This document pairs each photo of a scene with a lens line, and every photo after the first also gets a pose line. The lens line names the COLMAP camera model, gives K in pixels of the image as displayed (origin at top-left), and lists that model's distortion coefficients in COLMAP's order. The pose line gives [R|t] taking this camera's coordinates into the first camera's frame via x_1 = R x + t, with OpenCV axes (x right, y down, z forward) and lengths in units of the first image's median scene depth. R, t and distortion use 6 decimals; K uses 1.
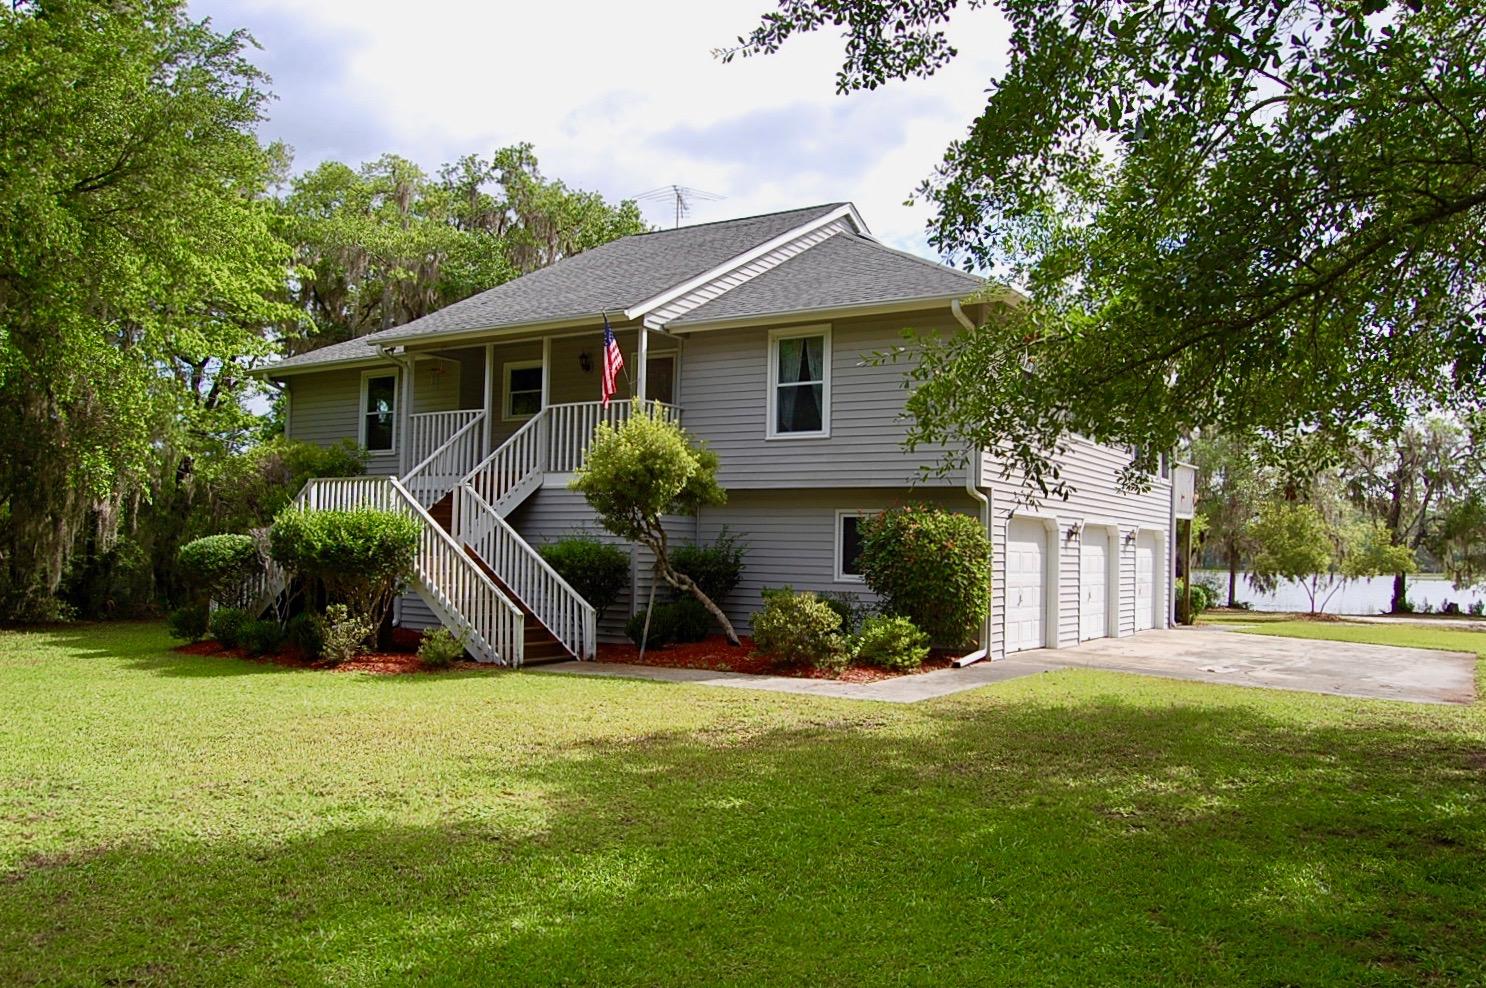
lens RADIAL K [[1165.9, 0, 742.3], [0, 1165.9, 490.9], [0, 0, 1]] dist [-0.085724, 0.029913]
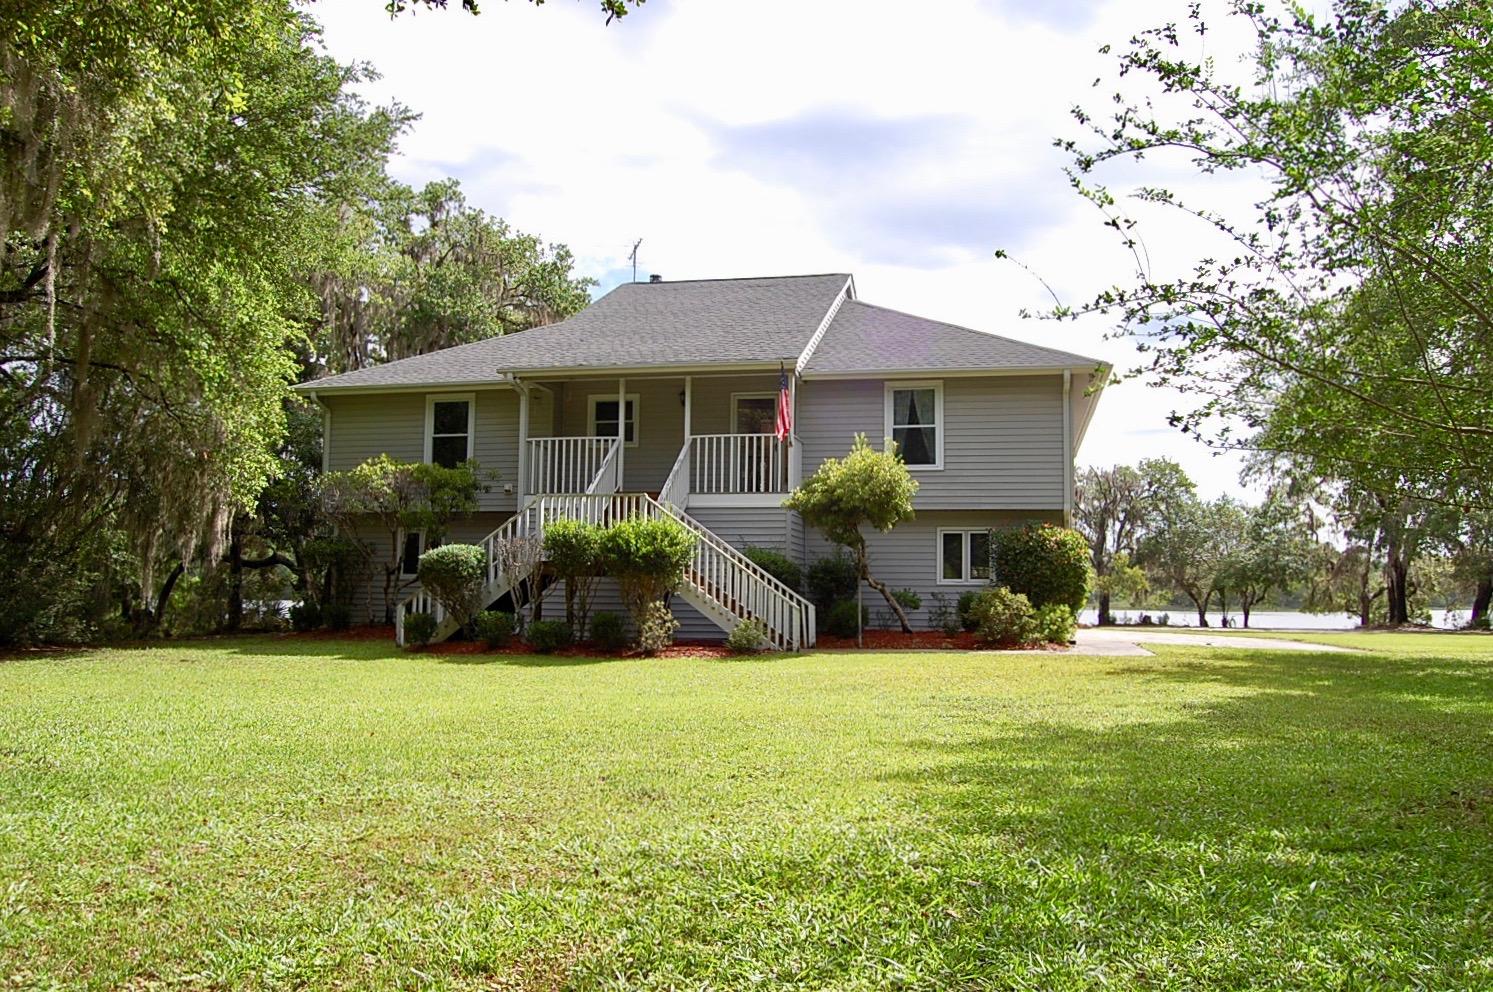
lens RADIAL K [[1171.4, 0, 748.2], [0, 1171.4, 501.7], [0, 0, 1]] dist [-0.085724, 0.029913]
pose [[0.937086, 0.017075, 0.348681, -0.557481], [-0.008941, 0.999649, -0.024924, 0.021856], [-0.348984, 0.020239, 0.936910, -0.115837]]
